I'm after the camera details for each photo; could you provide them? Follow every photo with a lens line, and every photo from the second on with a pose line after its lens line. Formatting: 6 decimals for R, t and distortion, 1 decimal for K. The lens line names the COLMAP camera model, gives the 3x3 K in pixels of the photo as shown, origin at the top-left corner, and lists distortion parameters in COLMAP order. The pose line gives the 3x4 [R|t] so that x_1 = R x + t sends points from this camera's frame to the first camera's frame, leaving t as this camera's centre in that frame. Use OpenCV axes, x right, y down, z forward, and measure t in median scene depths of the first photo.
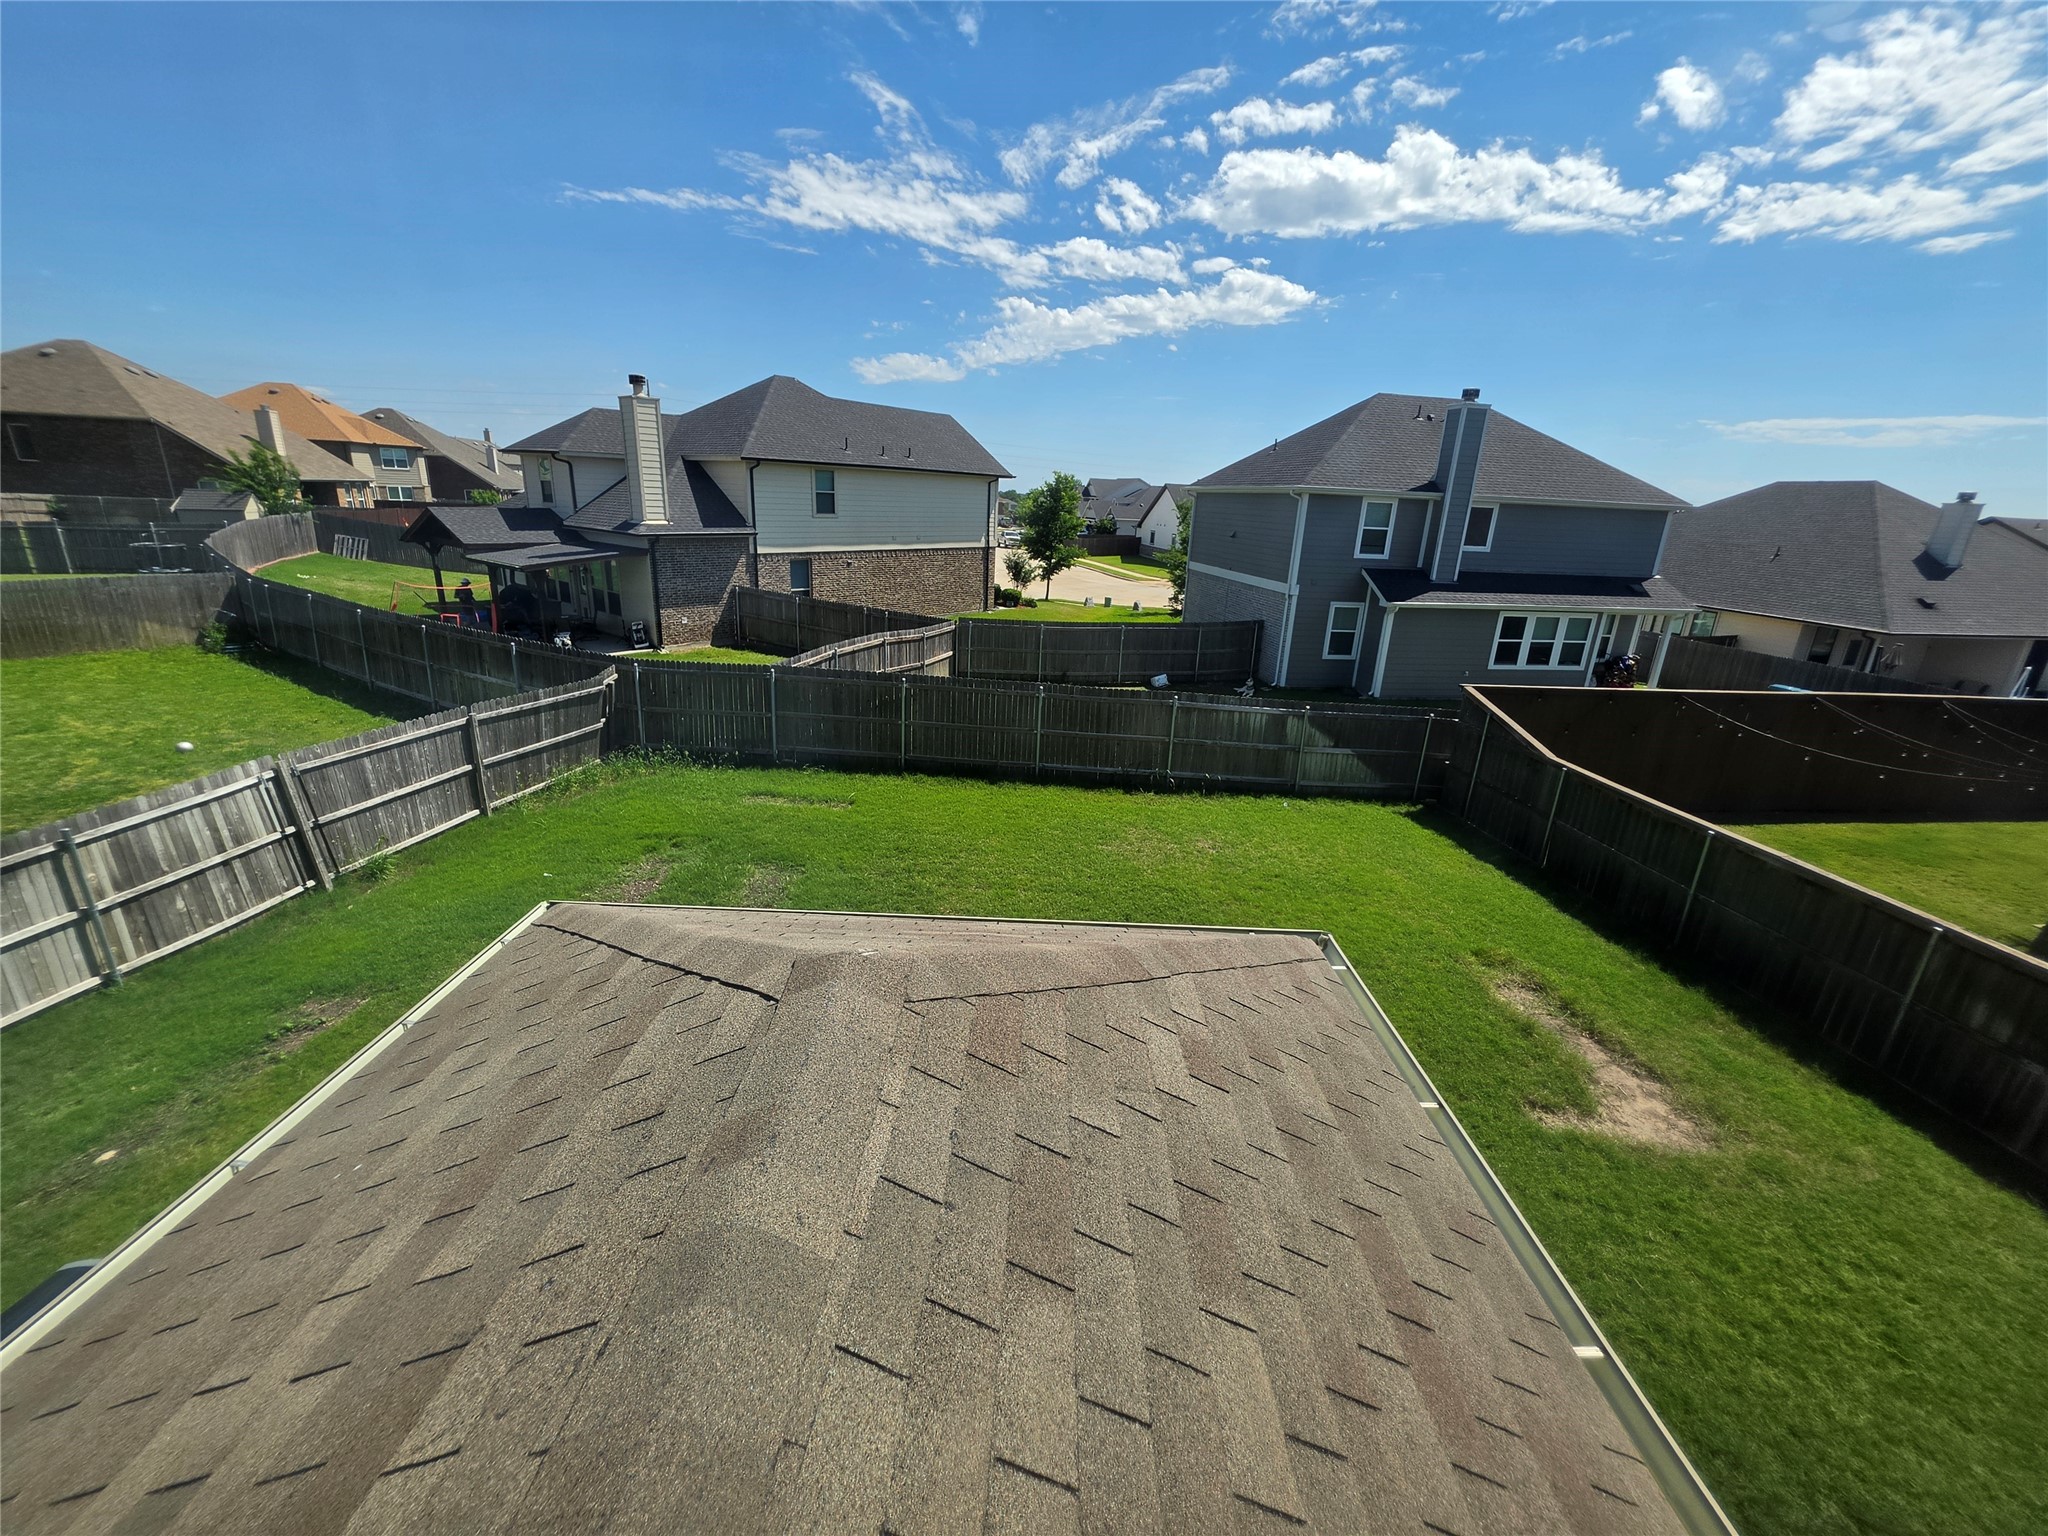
lens RADIAL K [[830.5, 0, 1016.6], [0, 830.5, 766.0], [0, 0, 1]] dist [-0.008864, 0.002830]
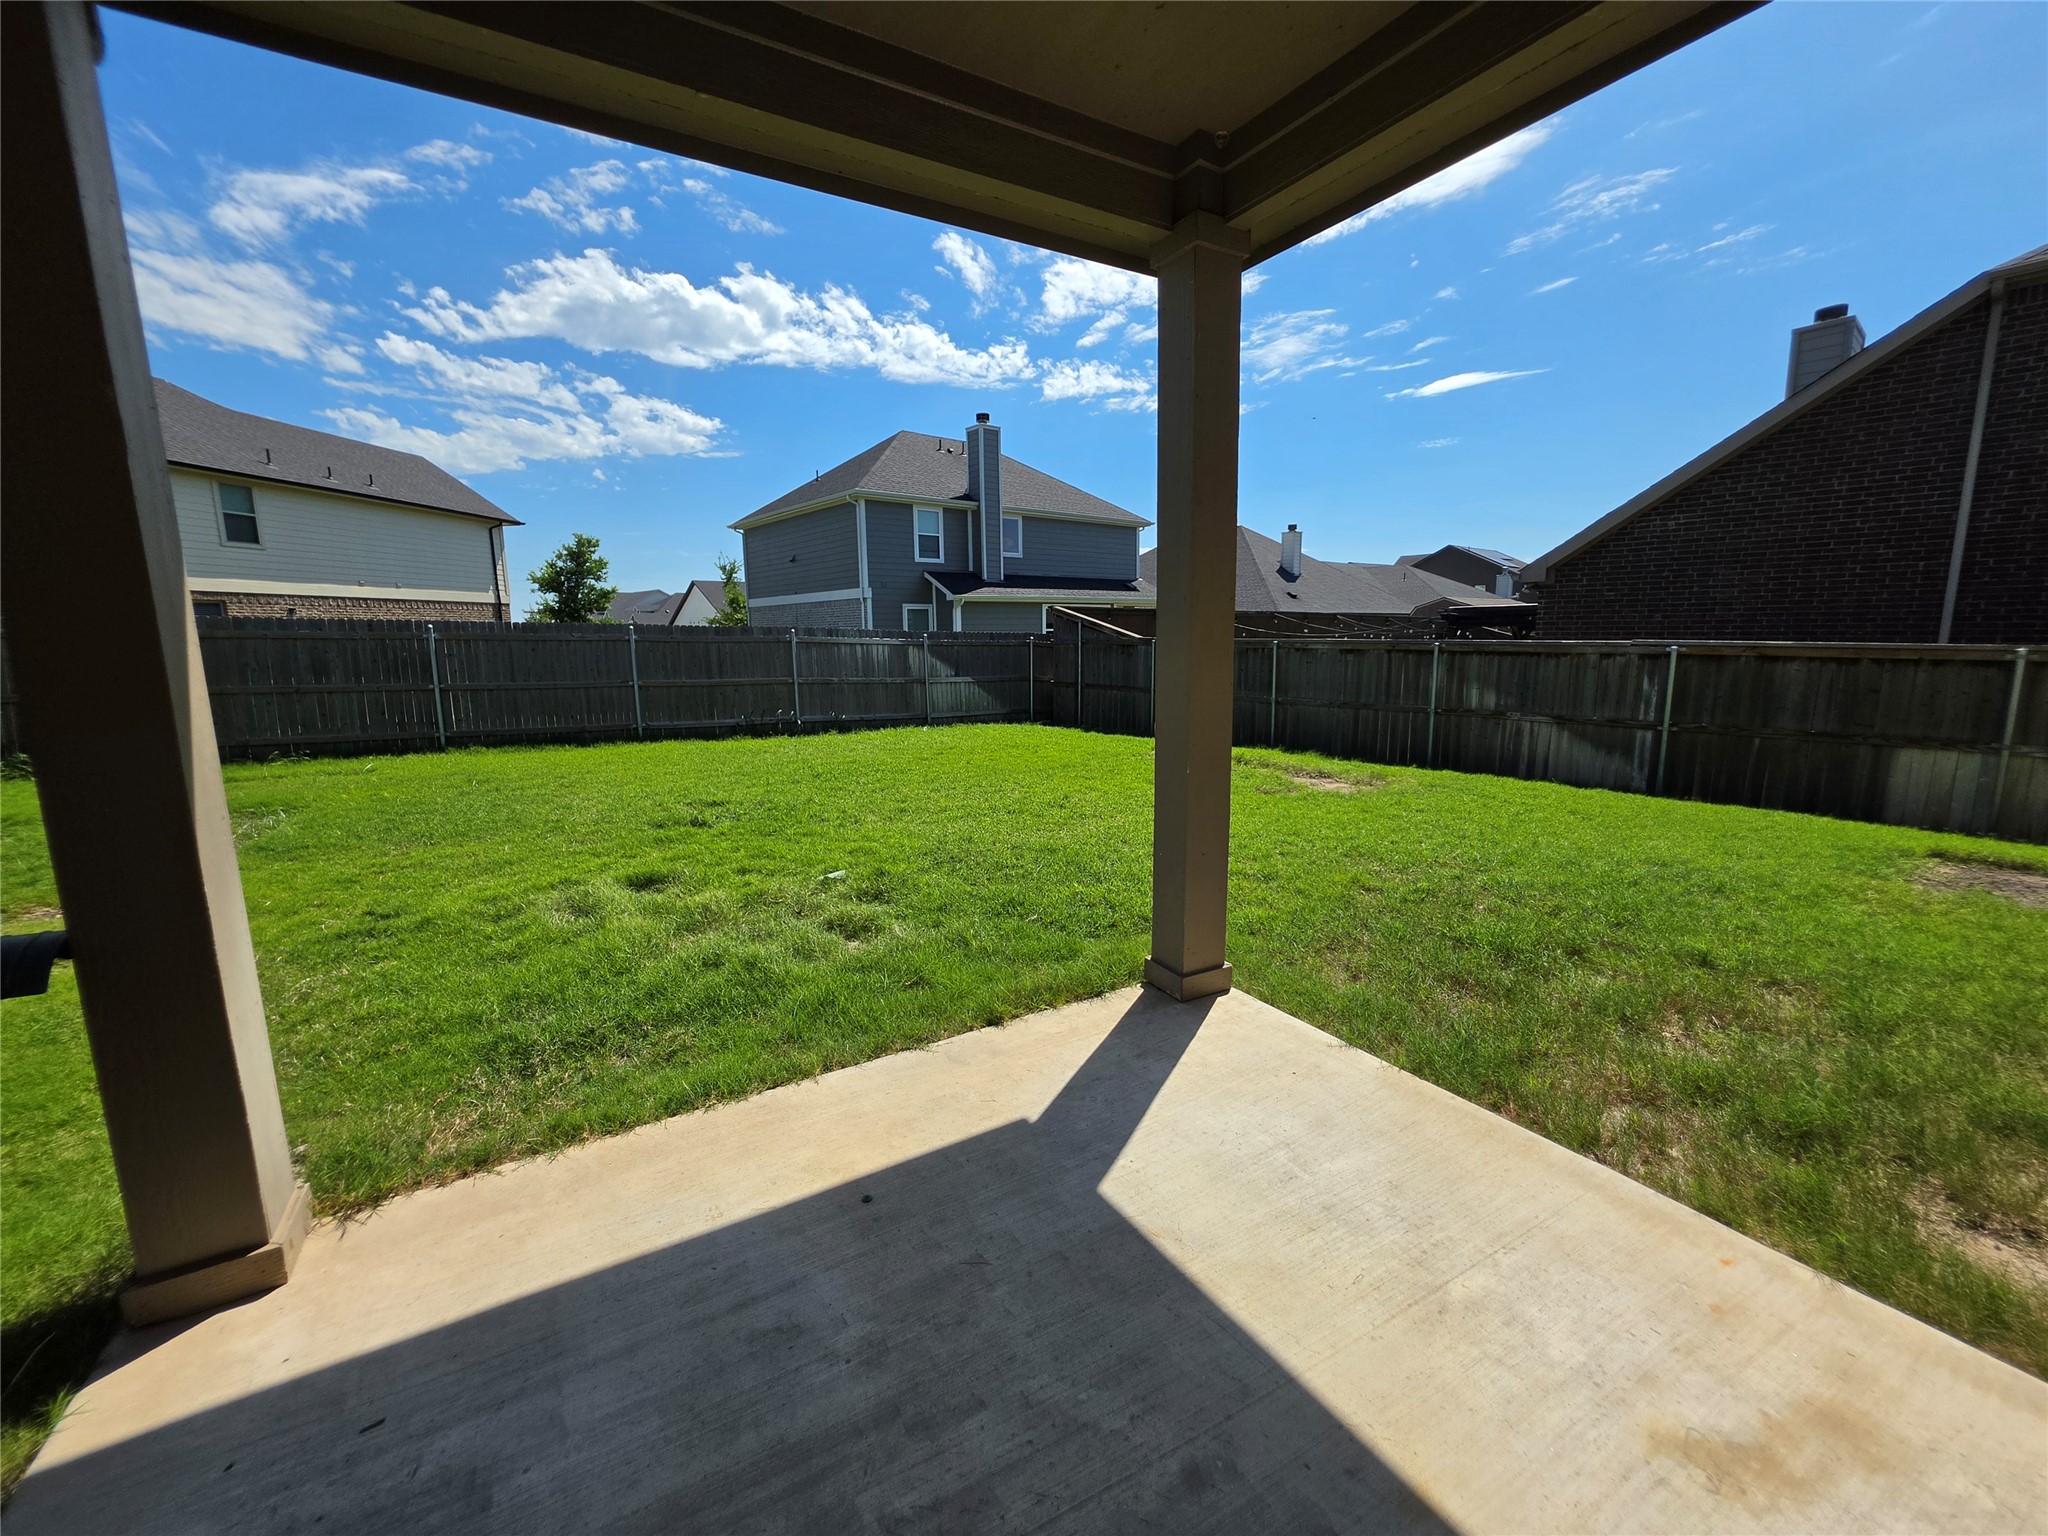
lens RADIAL K [[830.5, 0, 1024.3], [0, 830.5, 760.7], [0, 0, 1]] dist [-0.008864, 0.002830]
pose [[0.846156, -0.131097, 0.516559, -0.050842], [0.215325, 0.970734, -0.106353, 0.127270], [-0.487499, 0.201219, 0.849621, 0.077710]]
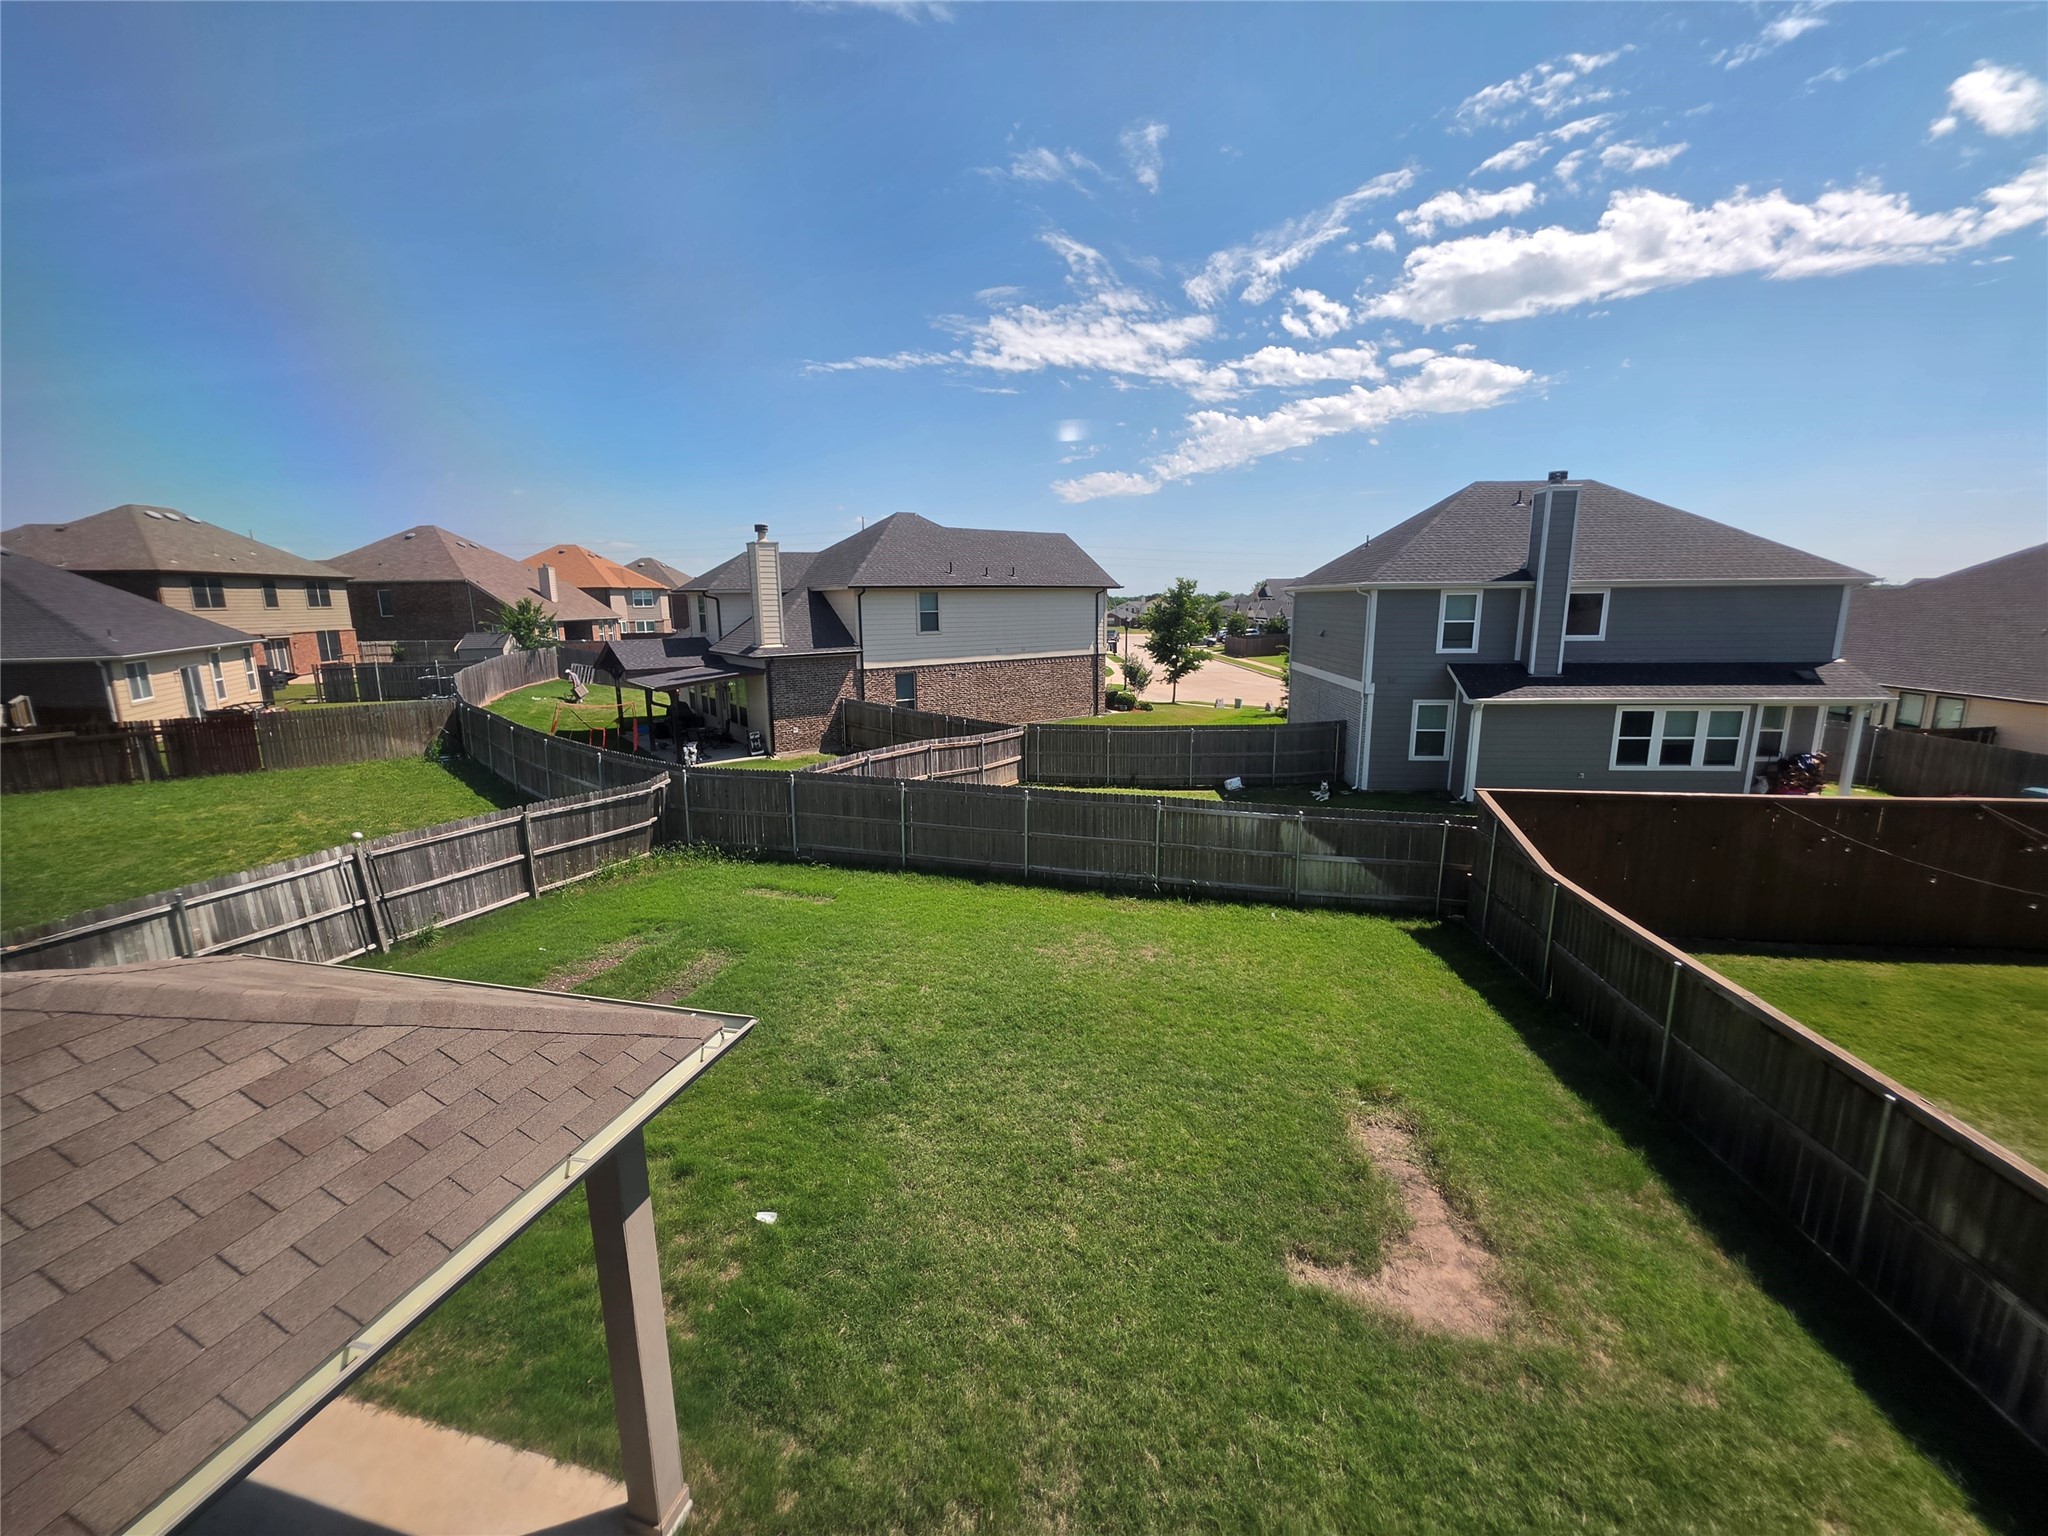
lens RADIAL K [[830.5, 0, 1022.2], [0, 830.5, 785.6], [0, 0, 1]] dist [-0.008864, 0.002830]
pose [[0.969818, 0.000144, -0.243828, 0.167945], [-0.024168, 0.995132, -0.095539, -0.001877], [0.242627, 0.098548, 0.965101, 0.000704]]
